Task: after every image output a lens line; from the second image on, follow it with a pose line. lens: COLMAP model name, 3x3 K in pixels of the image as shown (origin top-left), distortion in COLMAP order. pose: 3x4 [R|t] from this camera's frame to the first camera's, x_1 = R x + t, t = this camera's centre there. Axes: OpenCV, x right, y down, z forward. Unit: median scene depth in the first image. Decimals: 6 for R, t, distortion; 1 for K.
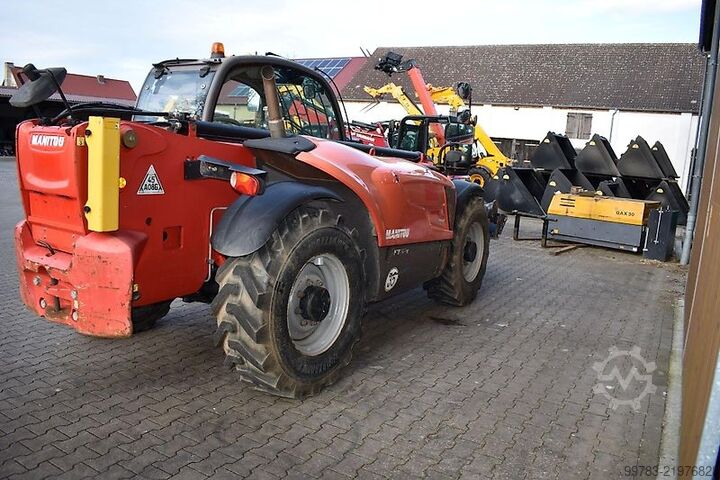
lens RADIAL K [[555.7, 0, 360.0], [0, 555.7, 240.0], [0, 0, 1]] dist [-0.068598, 0.001707]
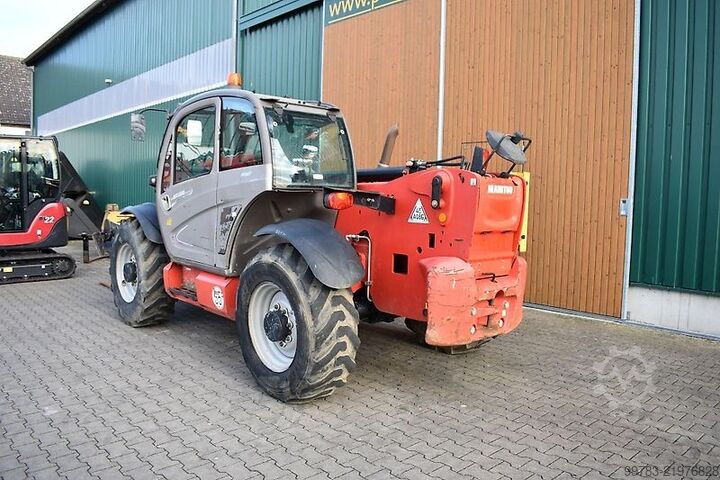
lens RADIAL K [[555.7, 0, 360.0], [0, 555.7, 240.0], [0, 0, 1]] dist [-0.068598, 0.001707]
pose [[0.293113, -0.138368, 0.946012, -1.579035], [0.144306, 0.984539, 0.099291, -0.201177], [-0.945125, 0.107412, 0.308549, 0.769289]]
